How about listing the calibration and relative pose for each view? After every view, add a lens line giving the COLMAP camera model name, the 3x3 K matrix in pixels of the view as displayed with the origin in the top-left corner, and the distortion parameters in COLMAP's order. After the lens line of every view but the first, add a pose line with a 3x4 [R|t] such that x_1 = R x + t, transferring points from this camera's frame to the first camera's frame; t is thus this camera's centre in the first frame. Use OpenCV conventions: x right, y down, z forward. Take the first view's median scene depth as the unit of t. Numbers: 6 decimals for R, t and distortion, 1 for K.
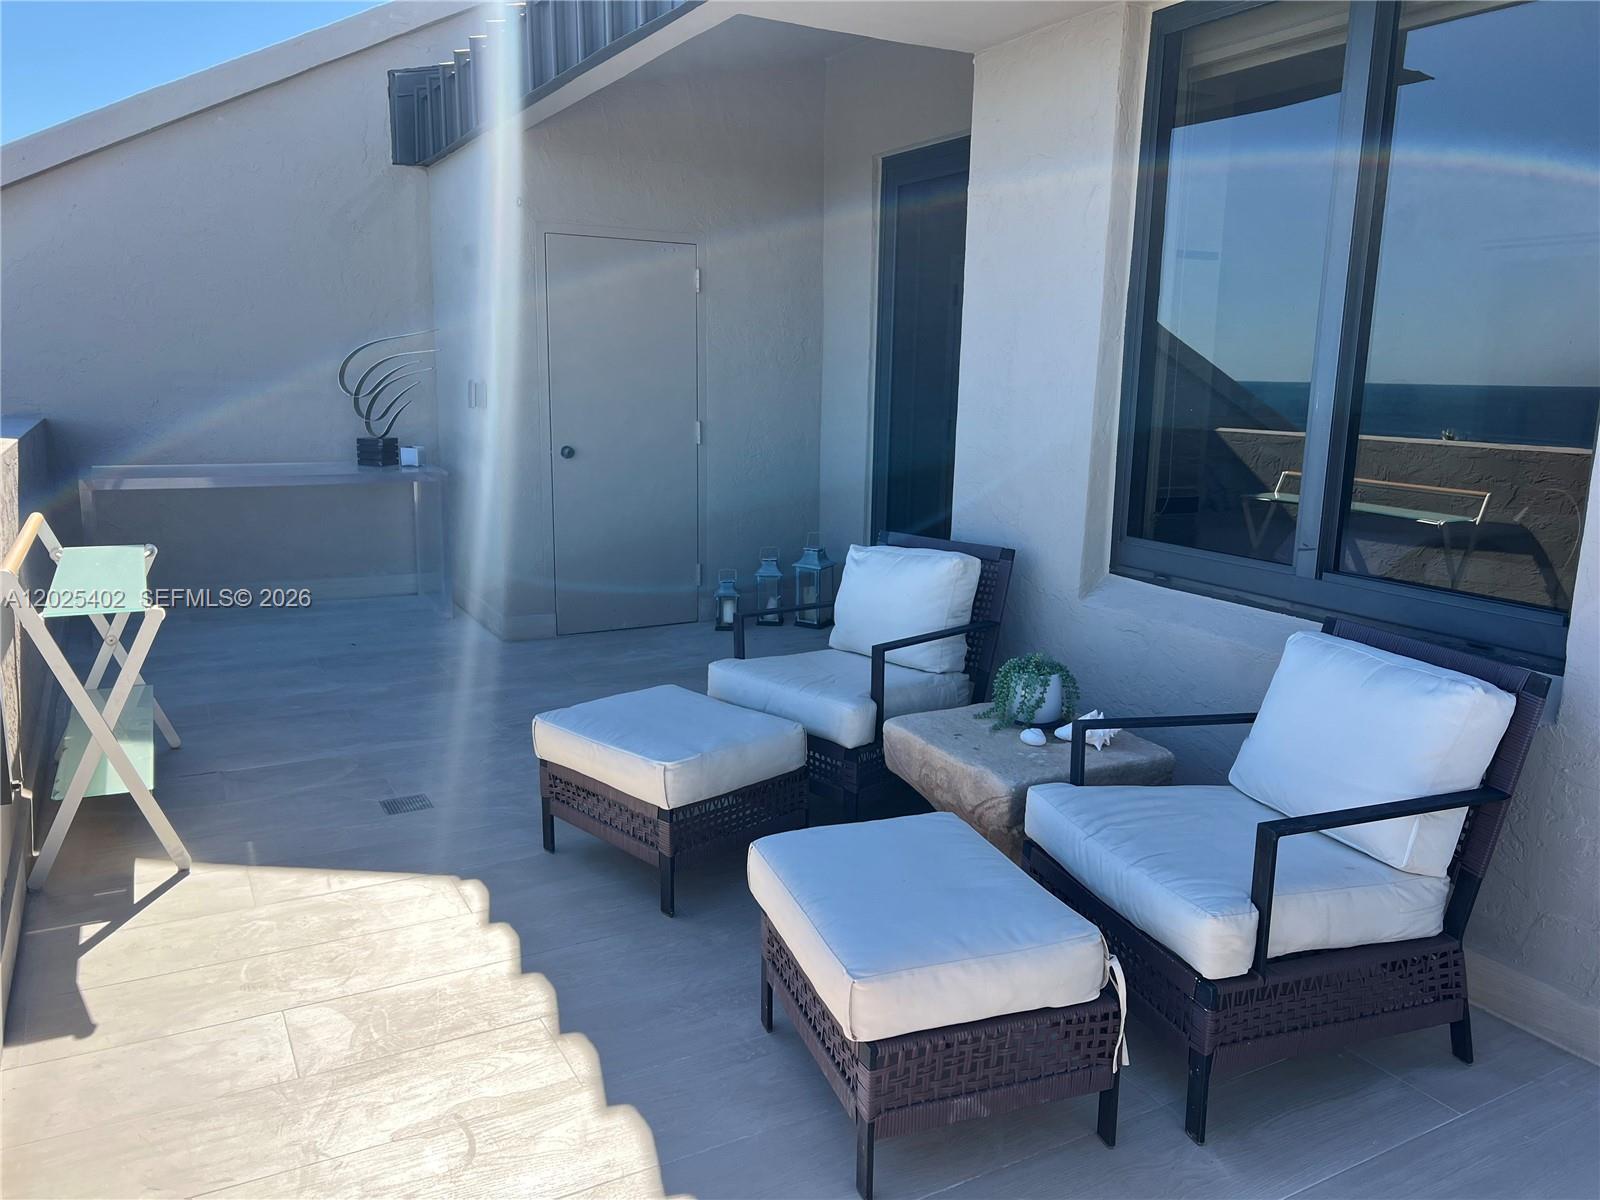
lens RADIAL K [[1211.1, 0, 798.6], [0, 1211.1, 602.3], [0, 0, 1]] dist [0.064387, -0.074169]
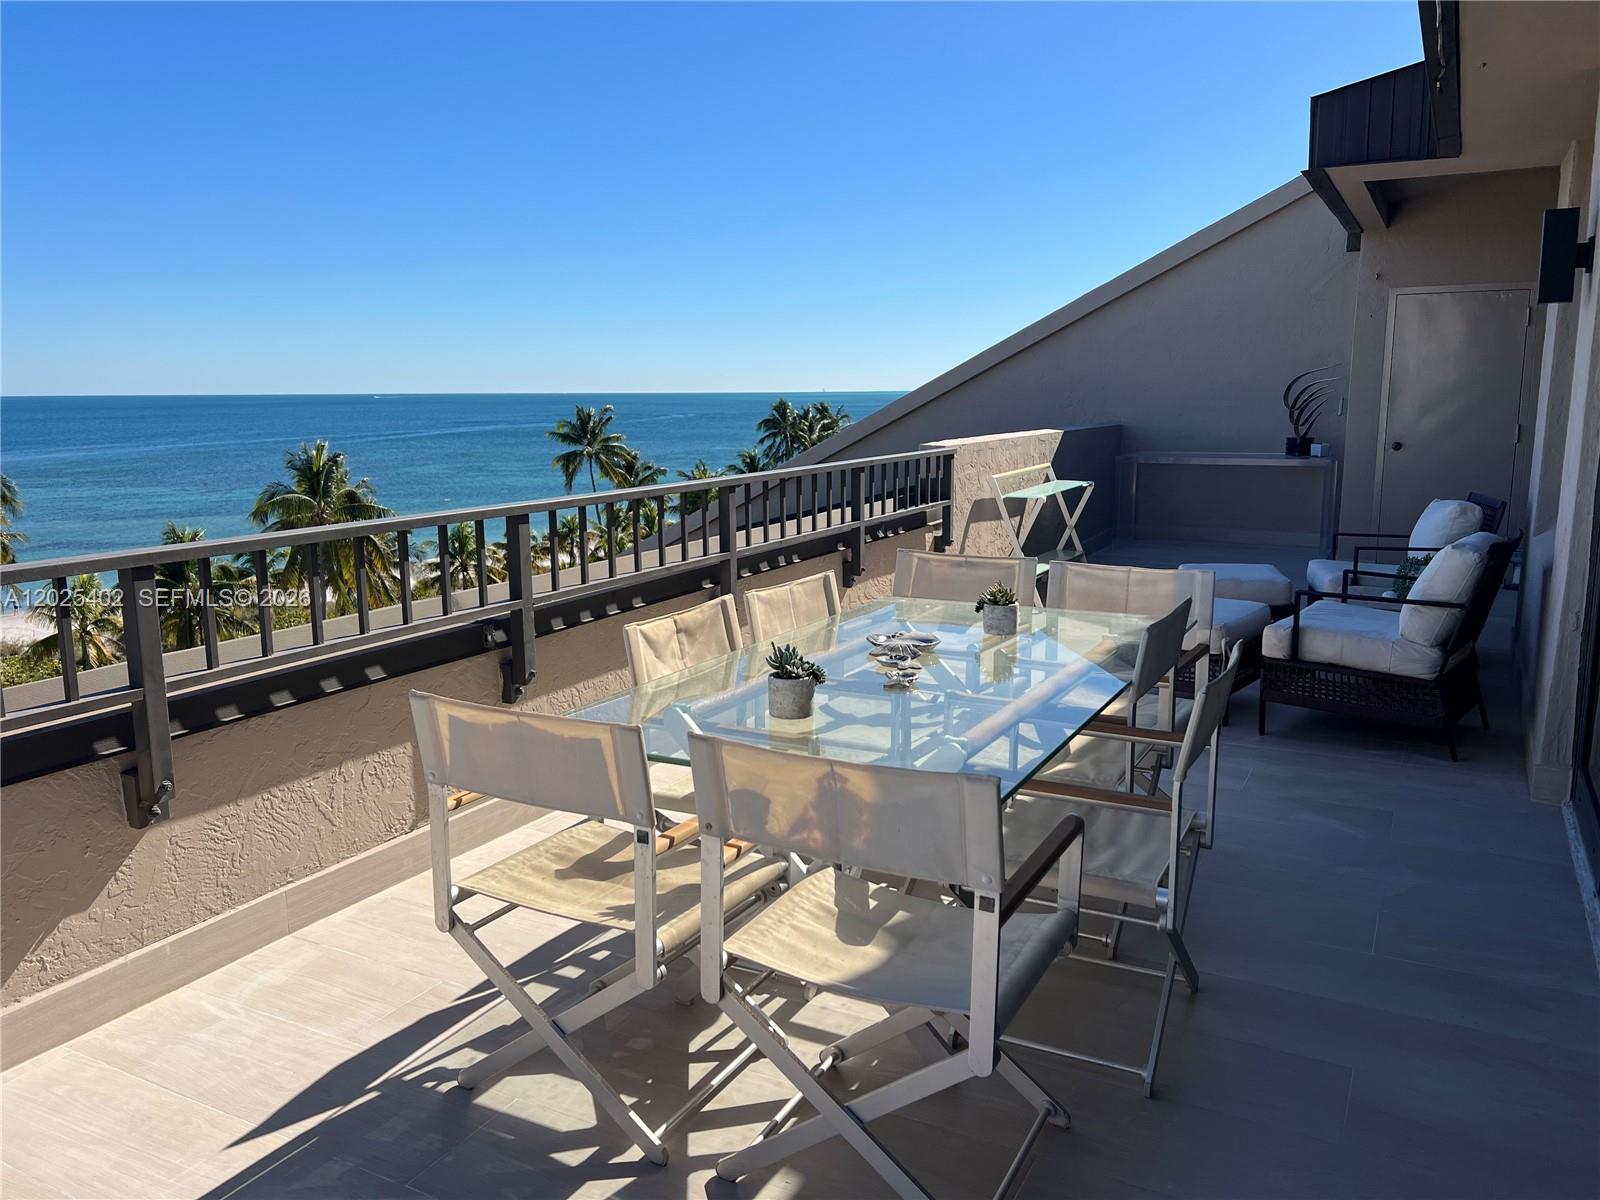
lens RADIAL K [[1211.1, 0, 800.2], [0, 1211.1, 598.8], [0, 0, 1]] dist [0.064387, -0.074169]
pose [[0.554029, 0.122652, -0.823413, 0.615938], [-0.142972, 0.988410, 0.051031, 0.077486], [0.820128, 0.089453, 0.565144, -0.351288]]
